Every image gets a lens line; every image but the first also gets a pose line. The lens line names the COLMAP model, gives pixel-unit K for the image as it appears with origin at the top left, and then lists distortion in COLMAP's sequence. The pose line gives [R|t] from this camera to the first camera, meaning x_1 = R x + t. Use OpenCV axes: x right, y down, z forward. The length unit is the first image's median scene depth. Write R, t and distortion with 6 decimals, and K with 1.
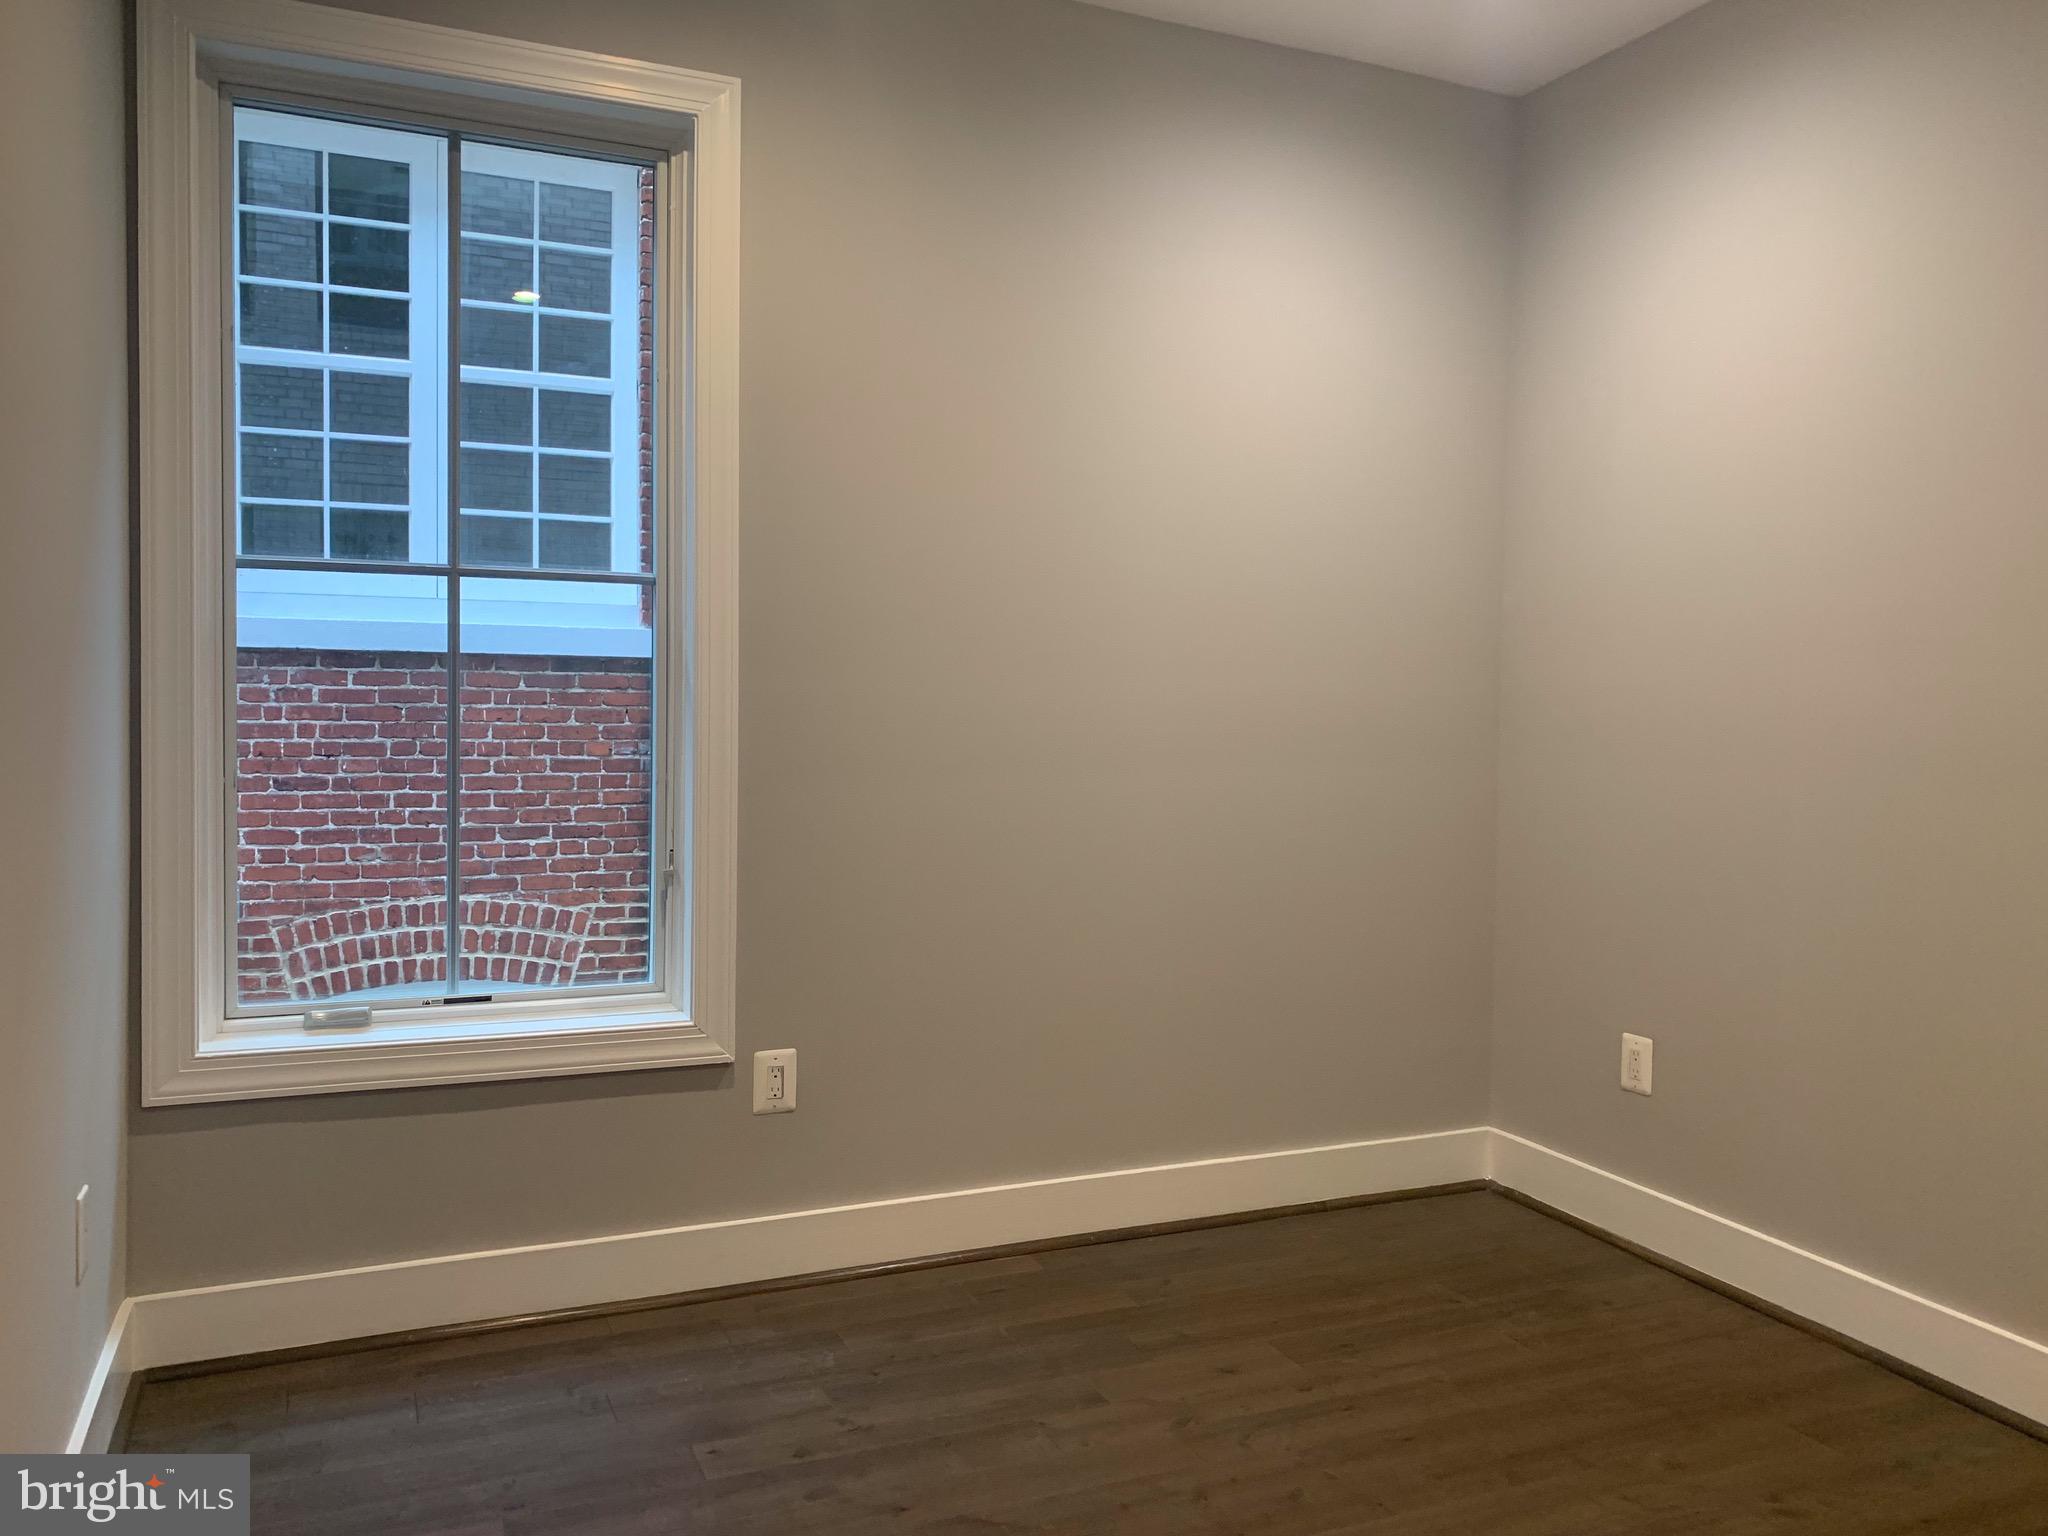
lens RADIAL K [[1550.3, 0, 1027.6], [0, 1550.3, 769.8], [0, 0, 1]] dist [0.016155, 0.000430]
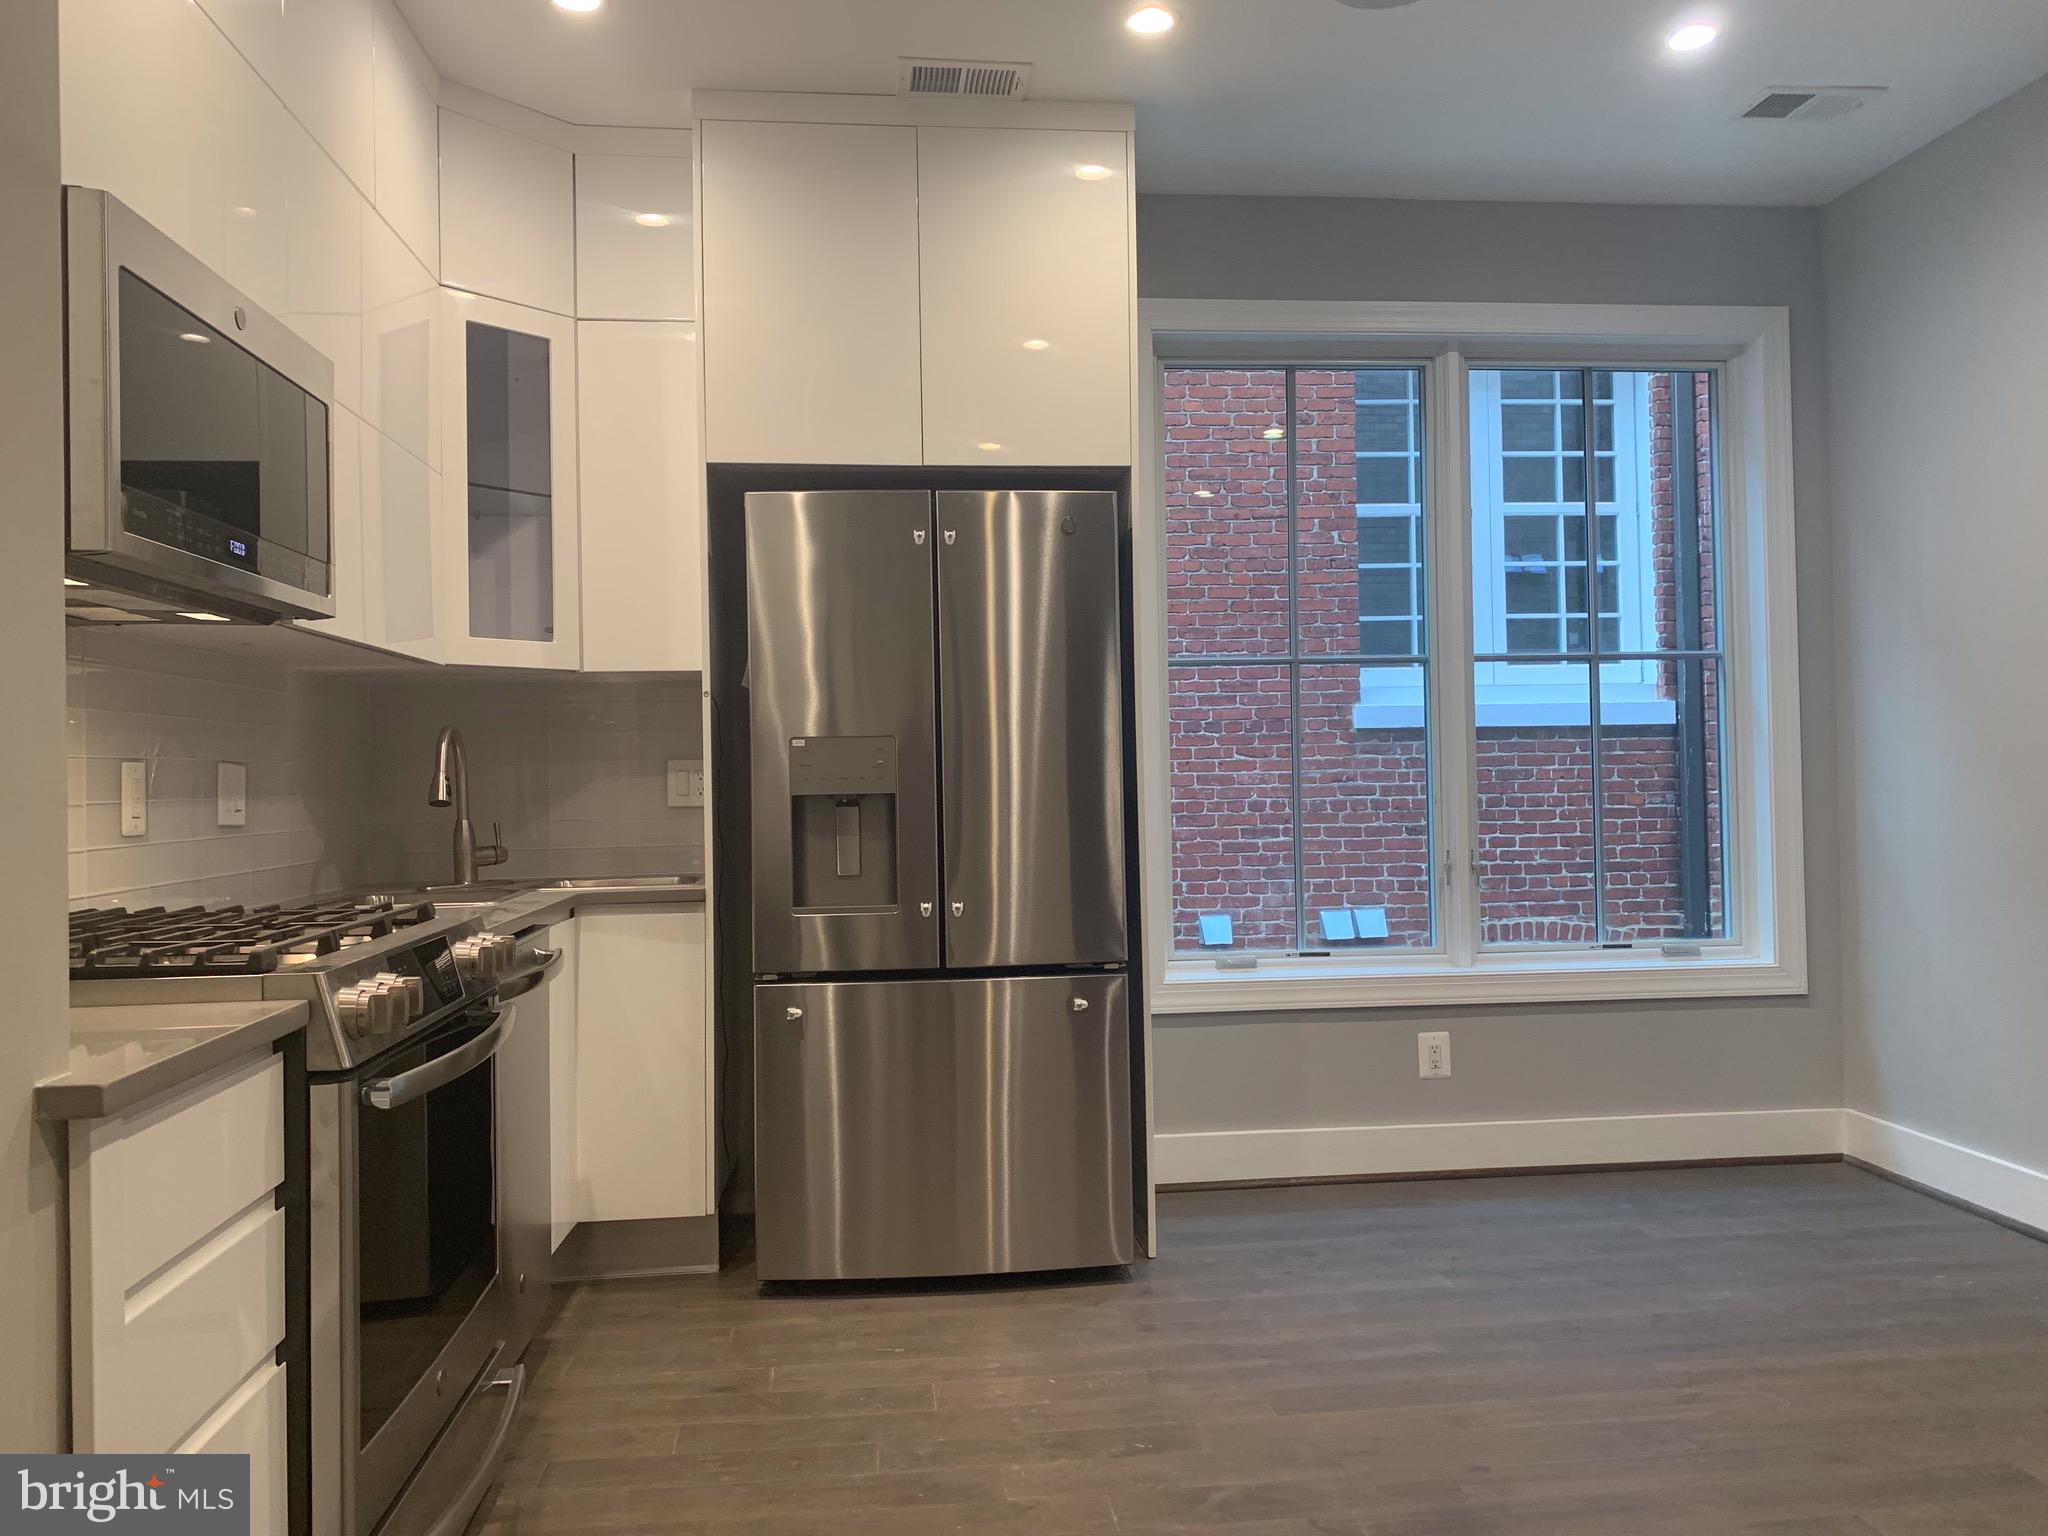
lens RADIAL K [[1314.6, 0, 1016.7], [0, 1314.6, 762.0], [0, 0, 1]] dist [0.005742, 0.000418]
pose [[0.944078, -0.030340, -0.328323, -0.403866], [0.015100, 0.998691, -0.048870, 0.000583], [0.329376, 0.041180, 0.943300, -0.154171]]
